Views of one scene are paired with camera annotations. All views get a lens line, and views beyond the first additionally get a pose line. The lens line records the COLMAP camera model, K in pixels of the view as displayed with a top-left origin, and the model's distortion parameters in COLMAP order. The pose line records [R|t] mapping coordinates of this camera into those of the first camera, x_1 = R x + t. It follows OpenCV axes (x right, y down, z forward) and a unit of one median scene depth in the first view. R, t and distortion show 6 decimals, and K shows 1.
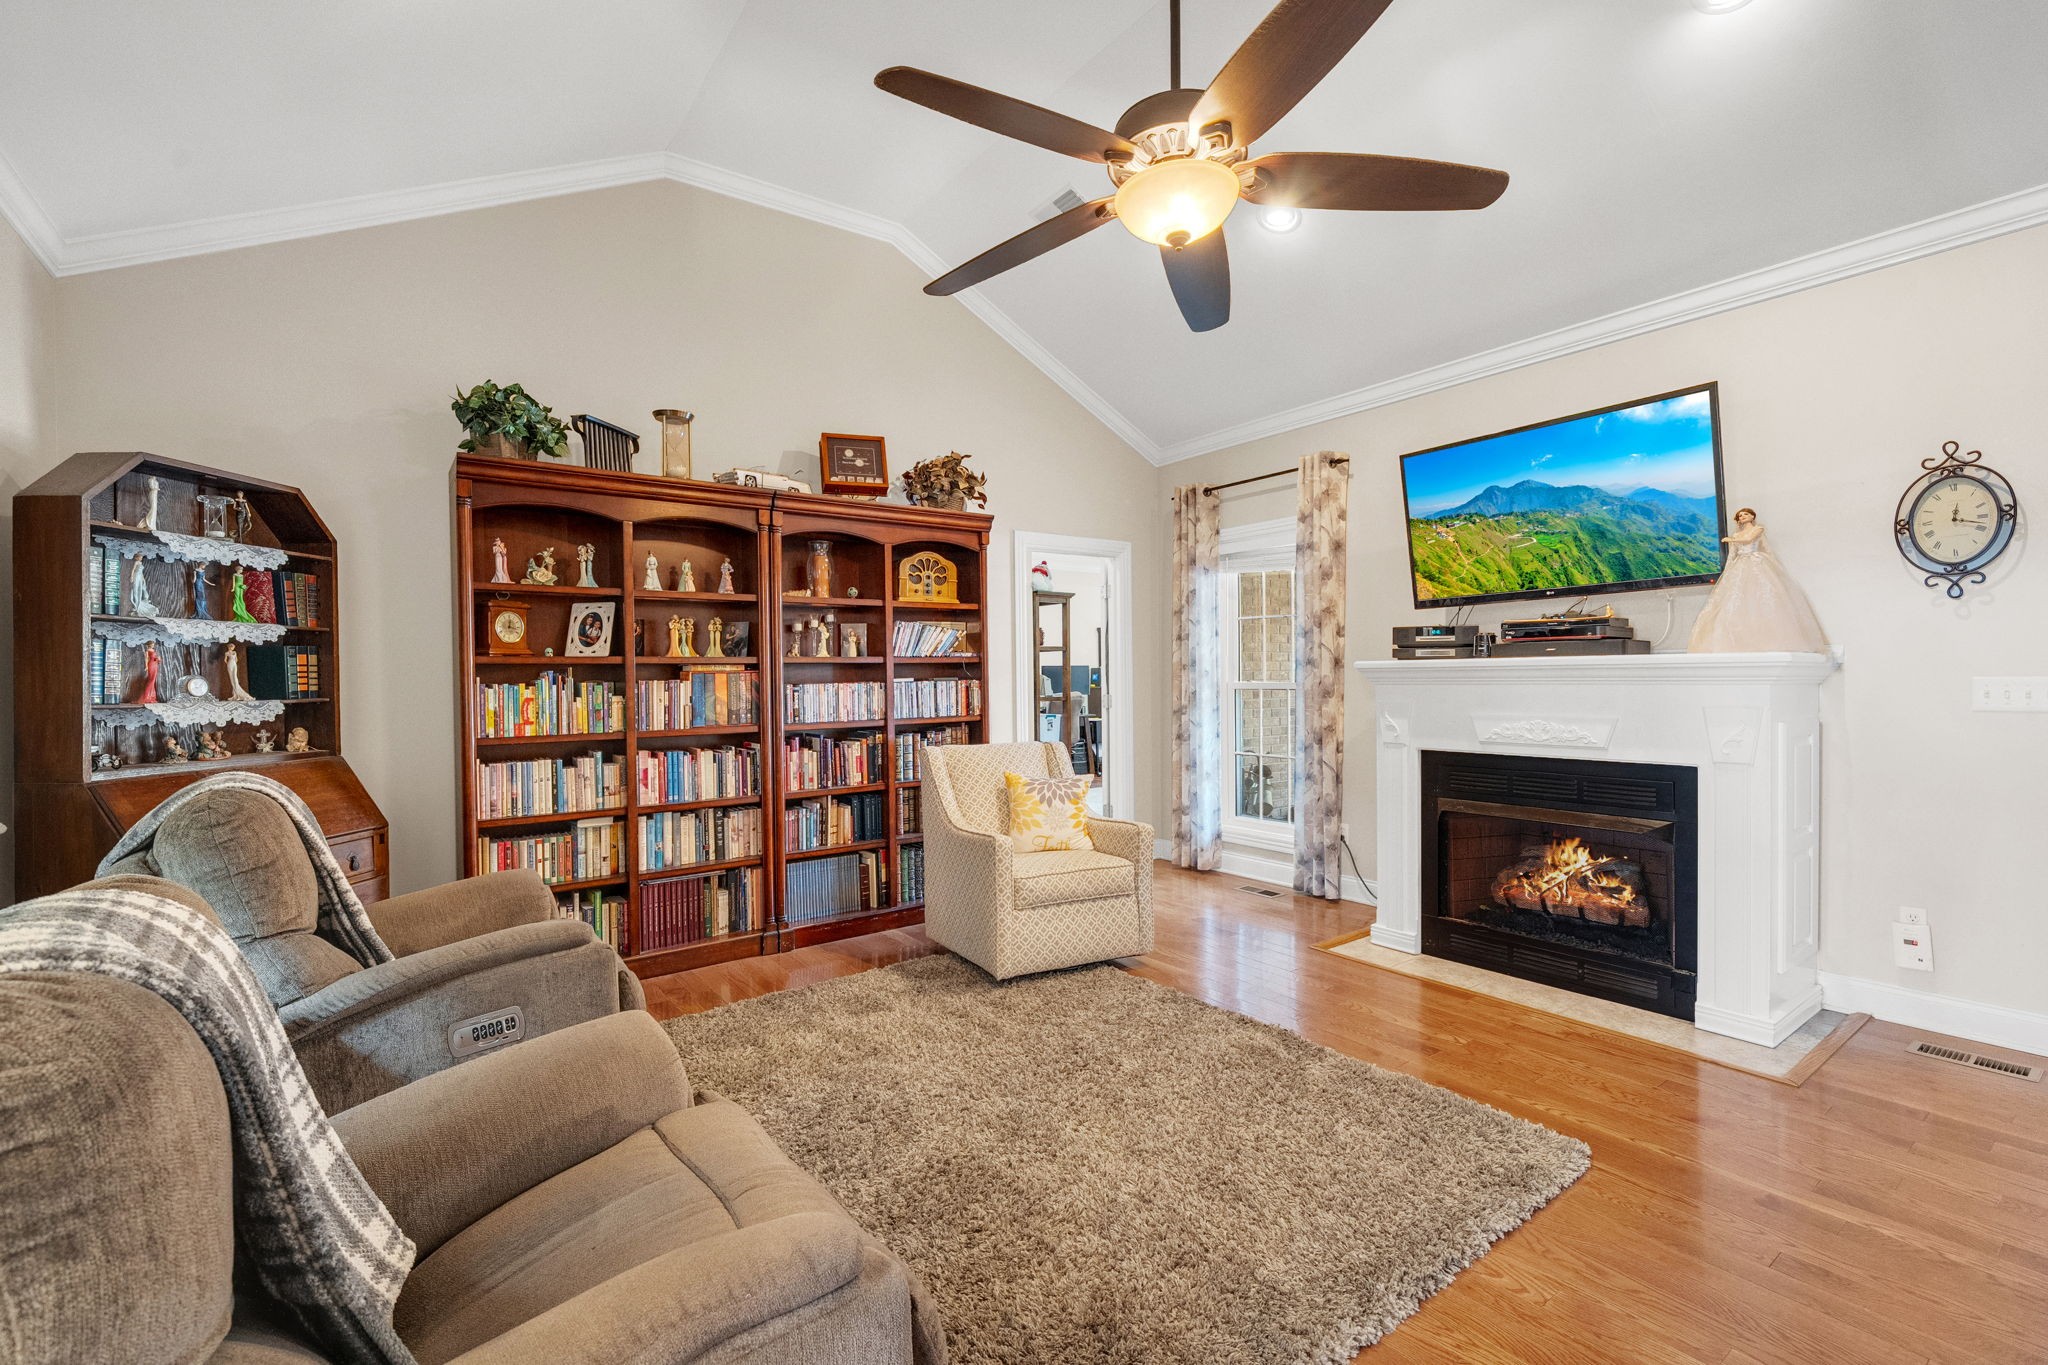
lens RADIAL K [[943.0, 0, 1020.1], [0, 943.0, 680.8], [0, 0, 1]] dist [0.001838, 0.000343]
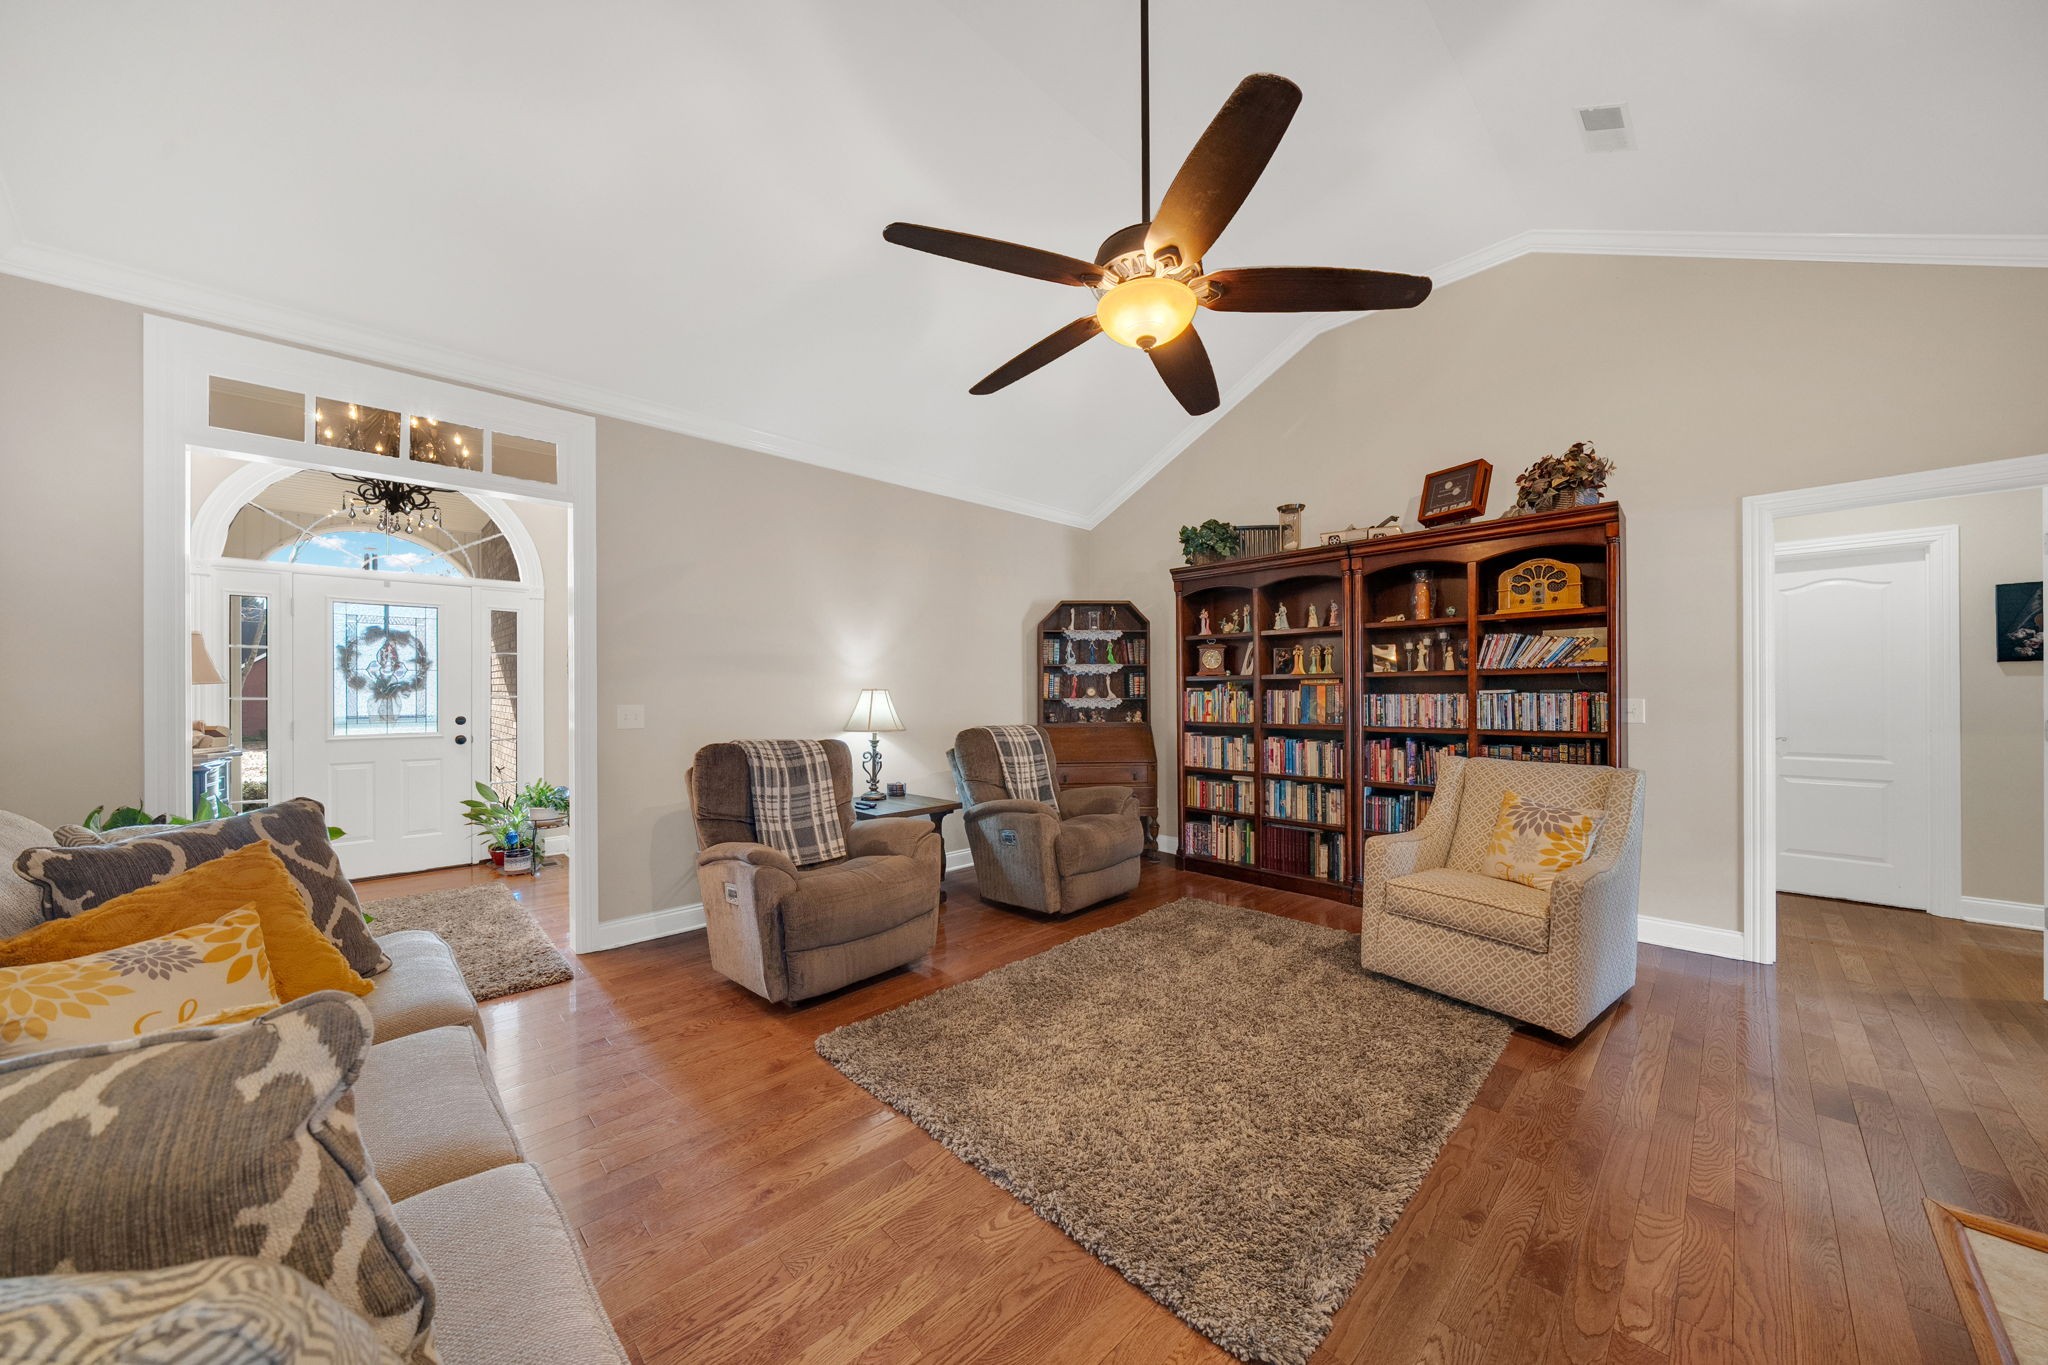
lens RADIAL K [[757.9, 0, 1025.6], [0, 757.9, 686.5], [0, 0, 1]] dist [-0.001034, 0.000099]
pose [[0.070602, 0.004740, -0.997493, 0.758249], [-0.000543, 0.999989, 0.004713, -0.011664], [0.997504, 0.000209, 0.070604, 0.504772]]
